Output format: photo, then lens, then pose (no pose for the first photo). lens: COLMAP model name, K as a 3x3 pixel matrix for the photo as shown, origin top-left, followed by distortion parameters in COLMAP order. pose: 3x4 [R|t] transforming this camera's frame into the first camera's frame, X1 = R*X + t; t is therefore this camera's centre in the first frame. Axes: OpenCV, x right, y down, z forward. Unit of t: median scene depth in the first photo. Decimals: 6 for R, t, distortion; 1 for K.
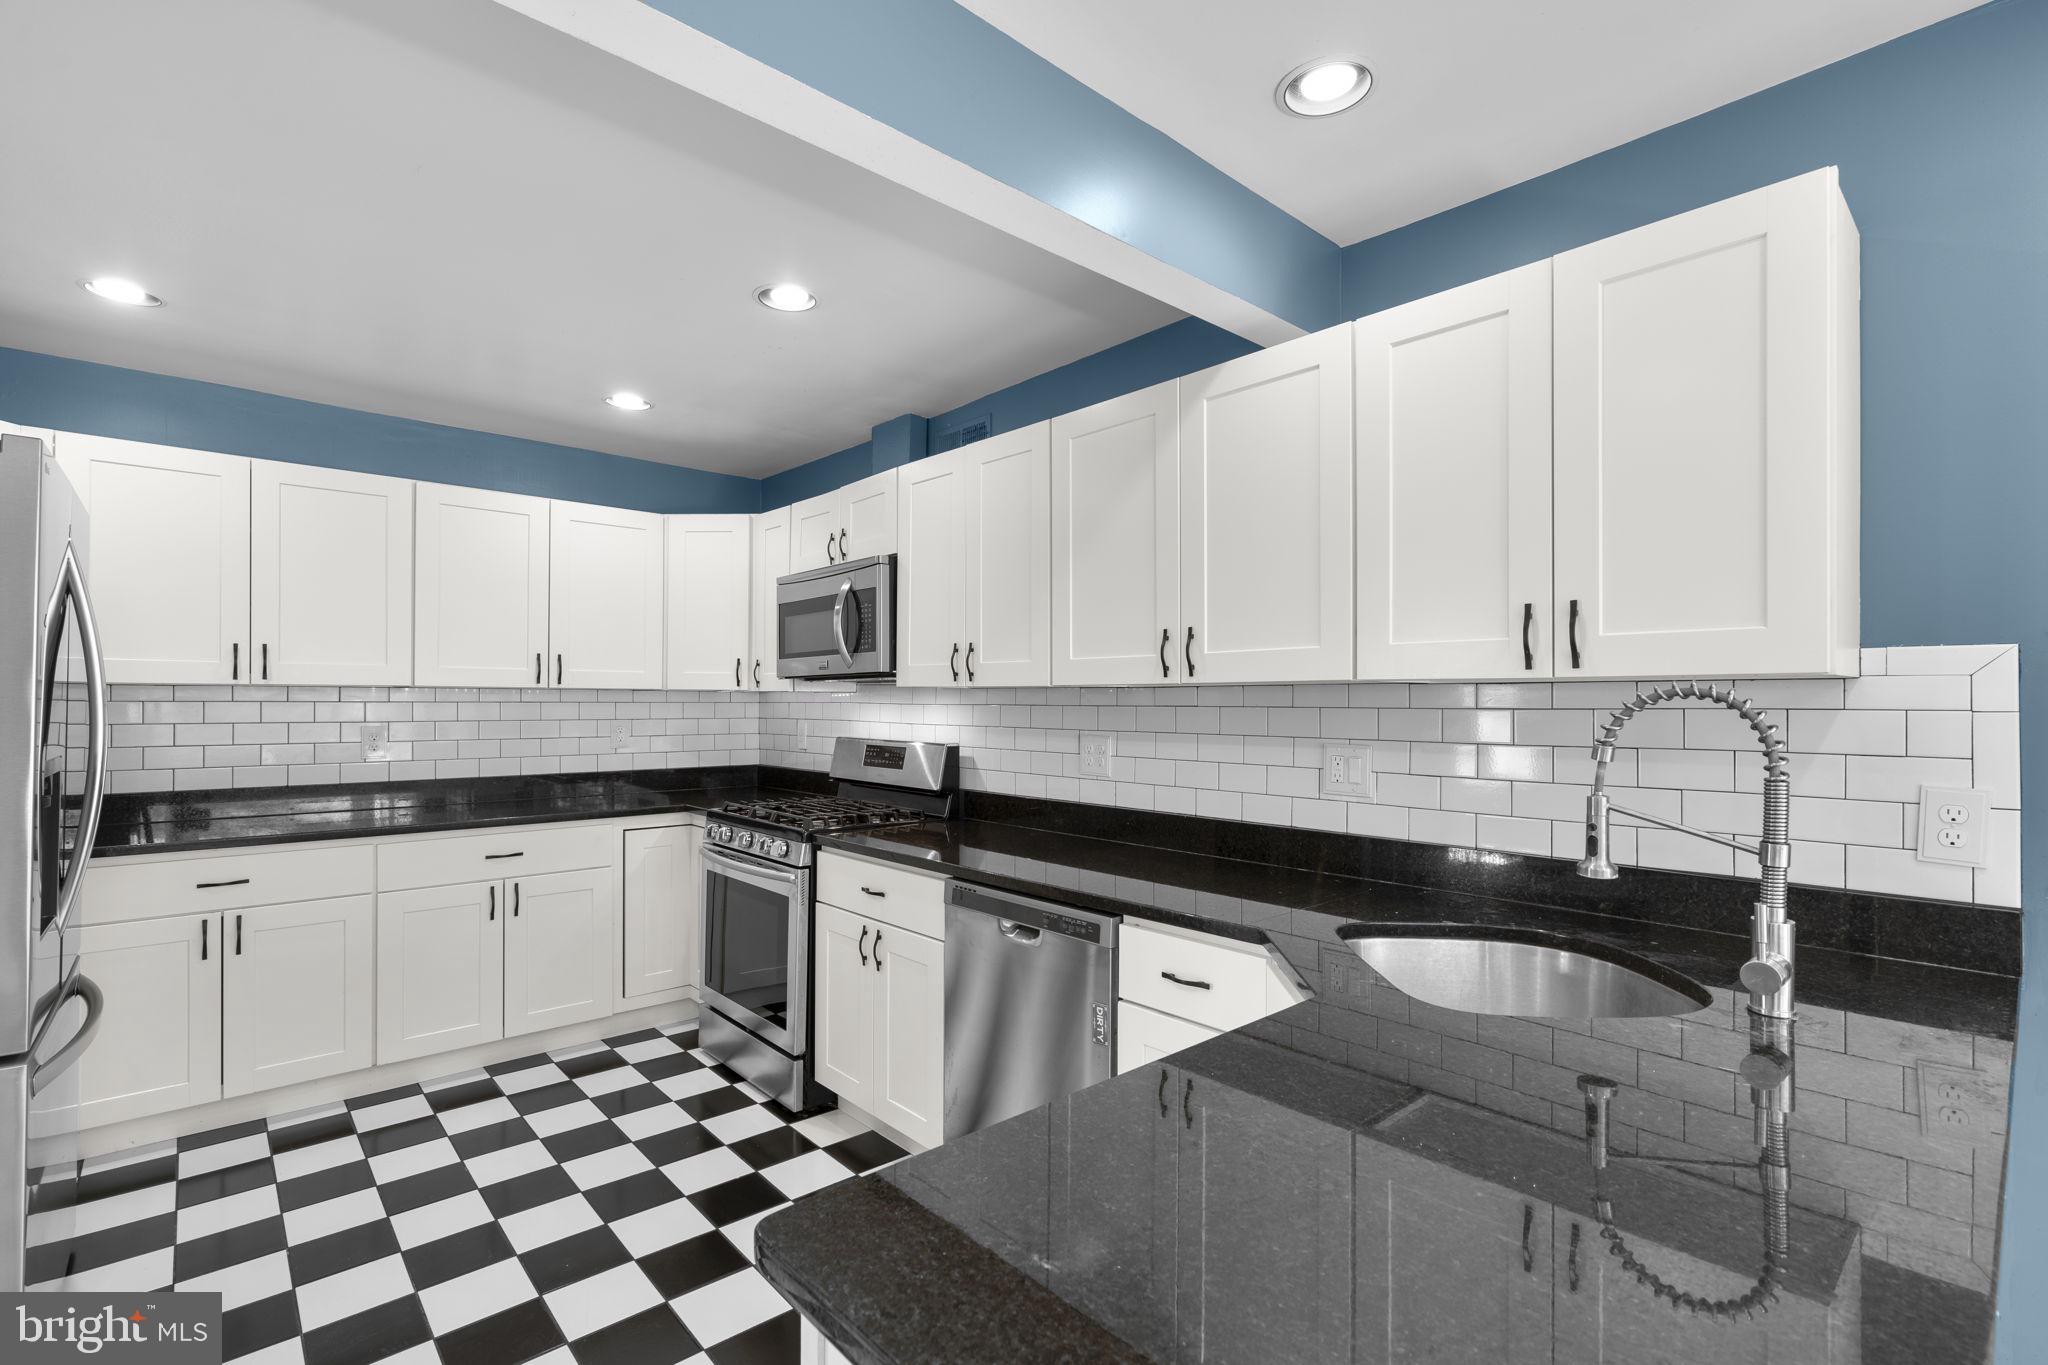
lens RADIAL K [[932.5, 0, 1020.3], [0, 932.5, 694.5], [0, 0, 1]] dist [0.003090, -0.001676]
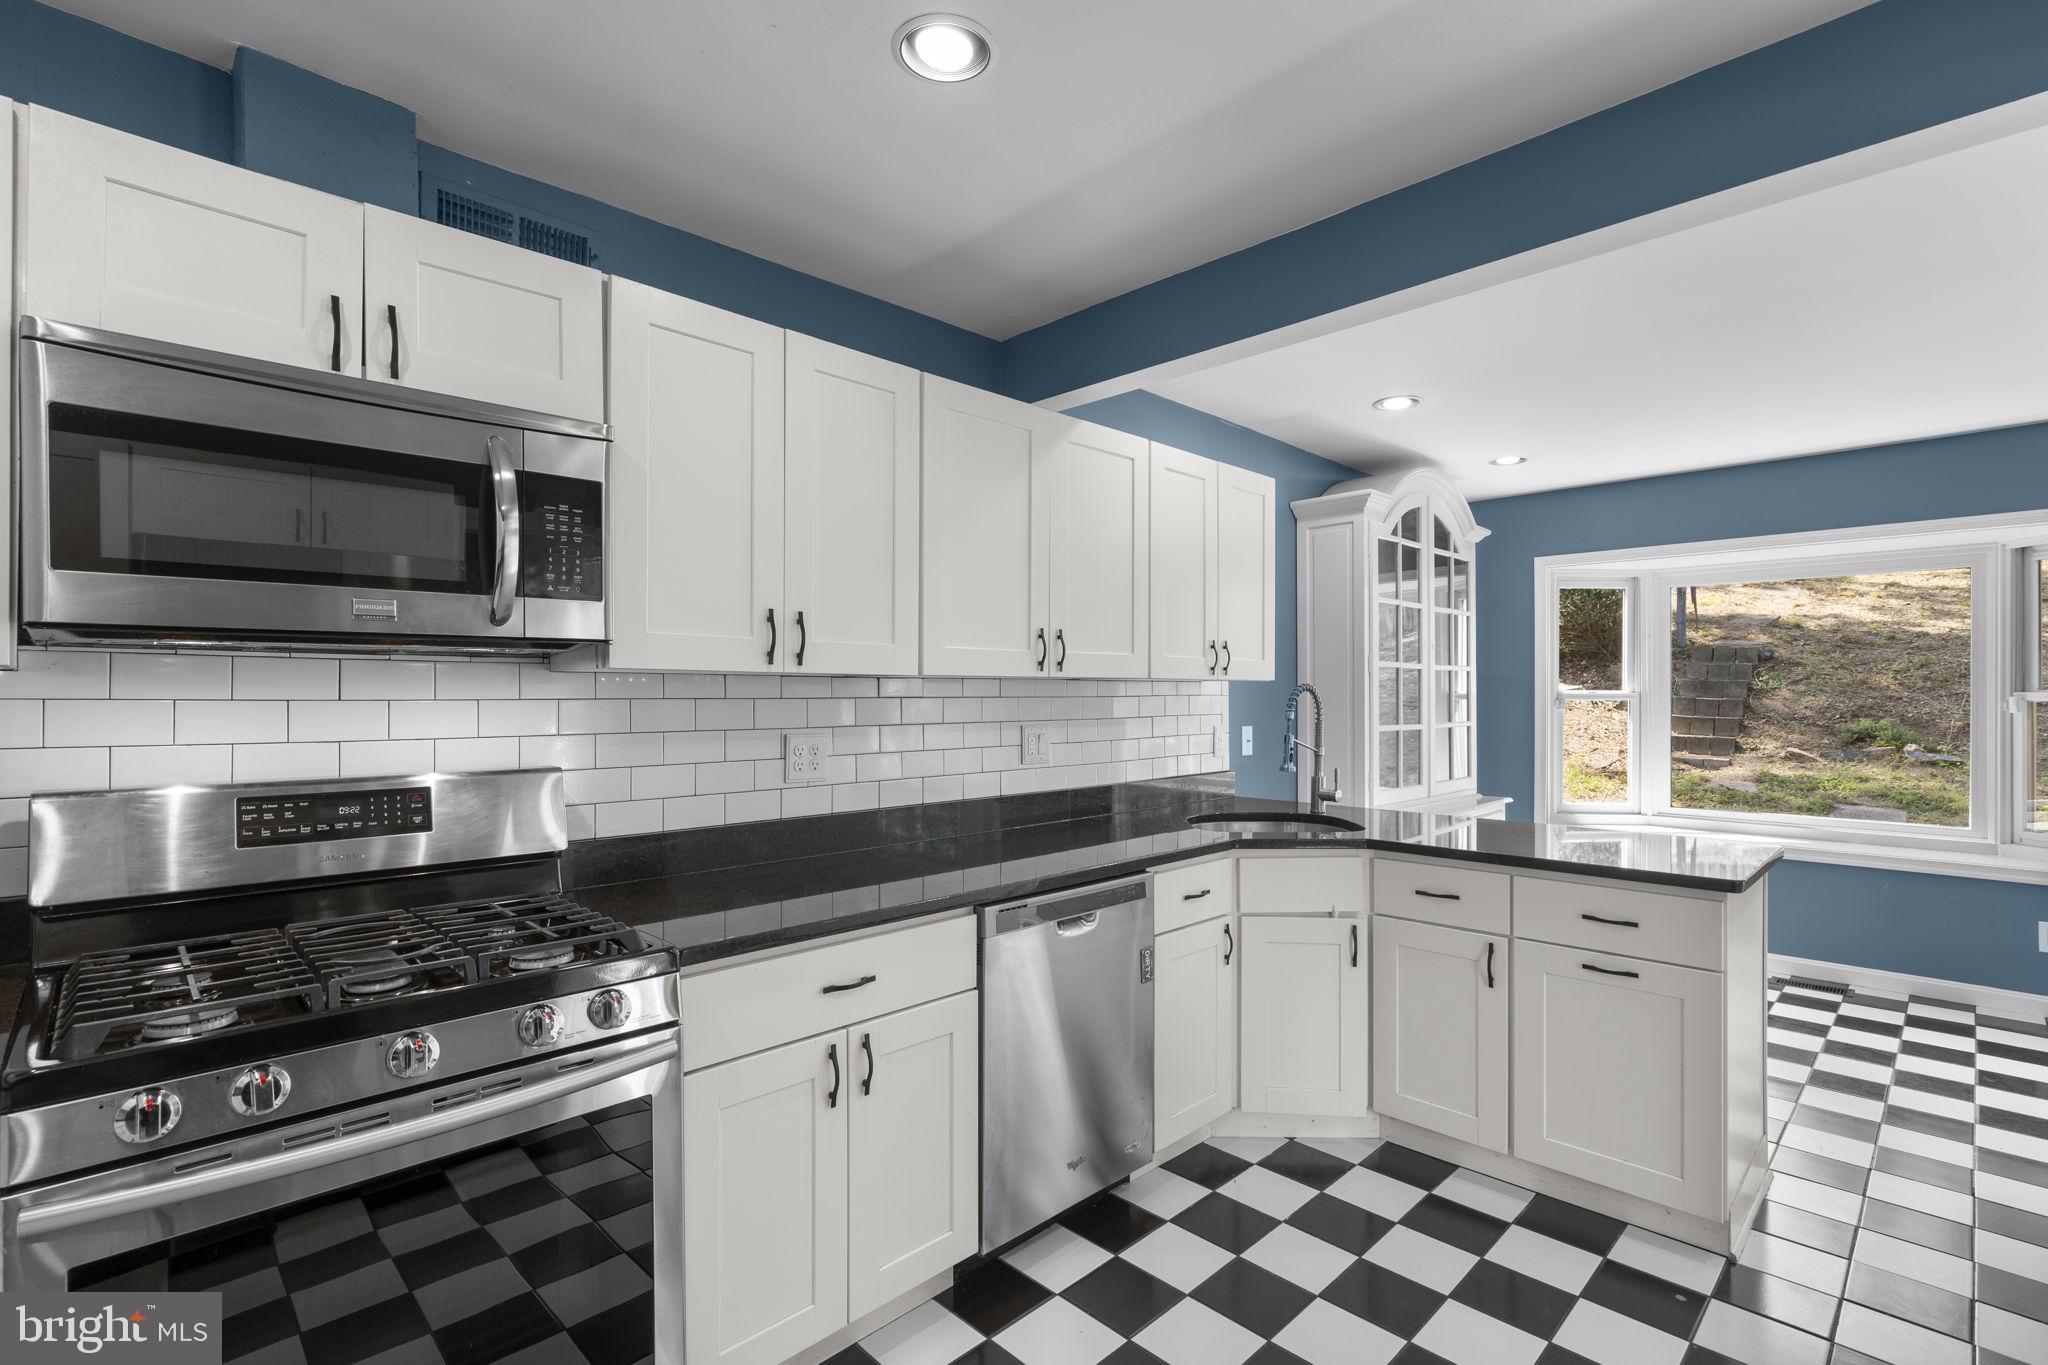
lens RADIAL K [[932.5, 0, 1018.4], [0, 932.5, 687.5], [0, 0, 1]] dist [0.003090, -0.001676]
pose [[-0.046123, 0.001850, 0.998934, -0.701123], [-0.007673, 0.999968, -0.002206, 0.002824], [-0.998906, -0.007767, -0.046107, 0.781318]]
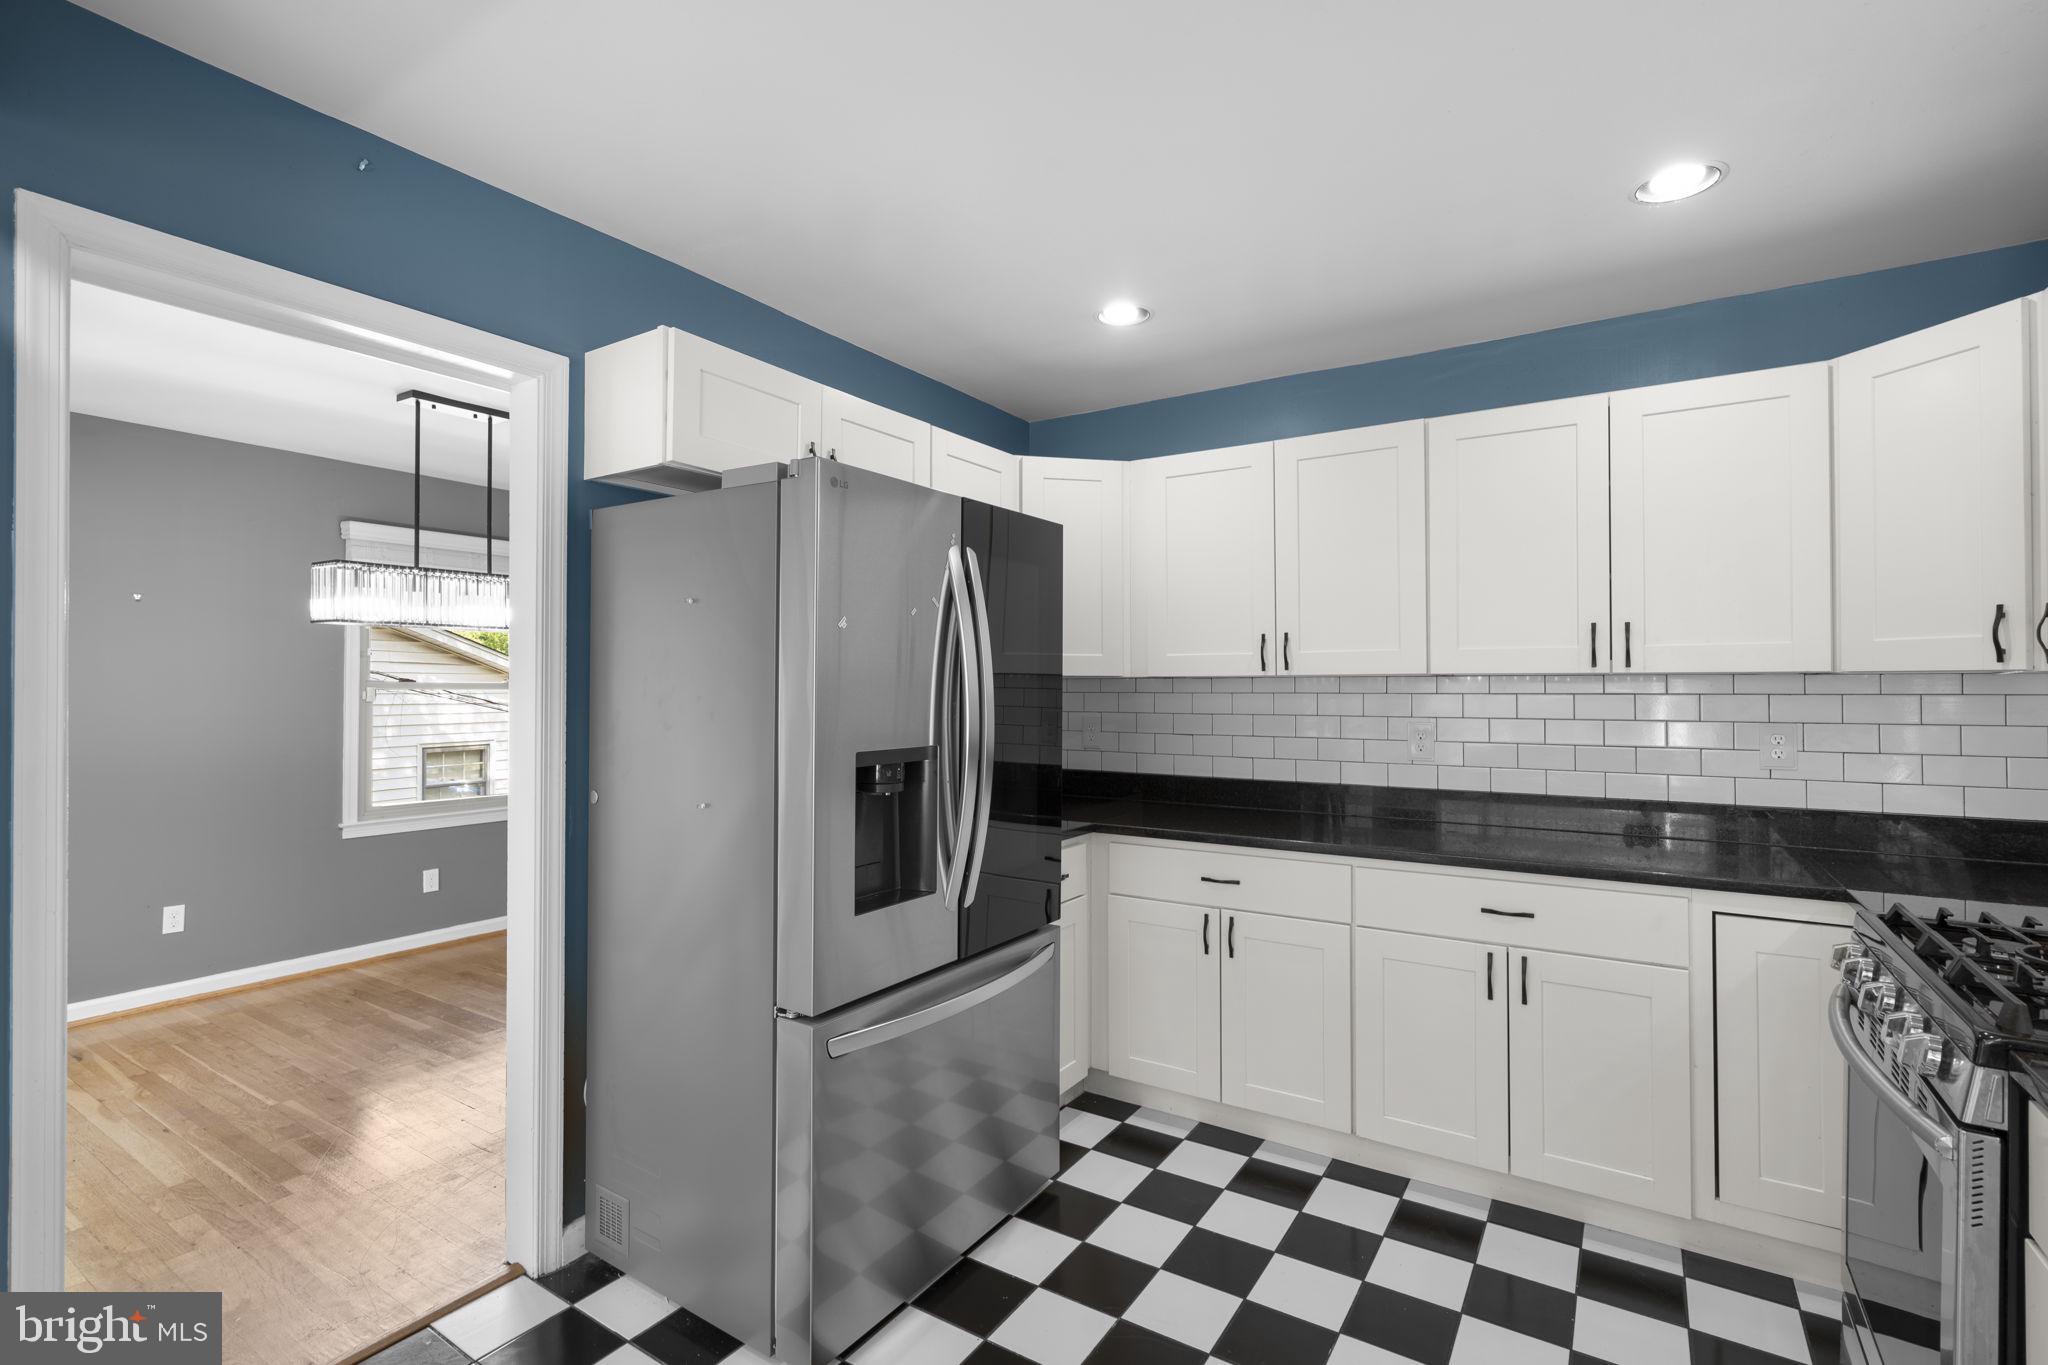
lens RADIAL K [[932.5, 0, 1029.8], [0, 932.5, 676.6], [0, 0, 1]] dist [0.003090, -0.001676]
pose [[0.266010, -0.016193, -0.963834, 0.034266], [0.011774, 0.999839, -0.013548, -0.000085], [0.963898, -0.007744, 0.266158, 0.488692]]
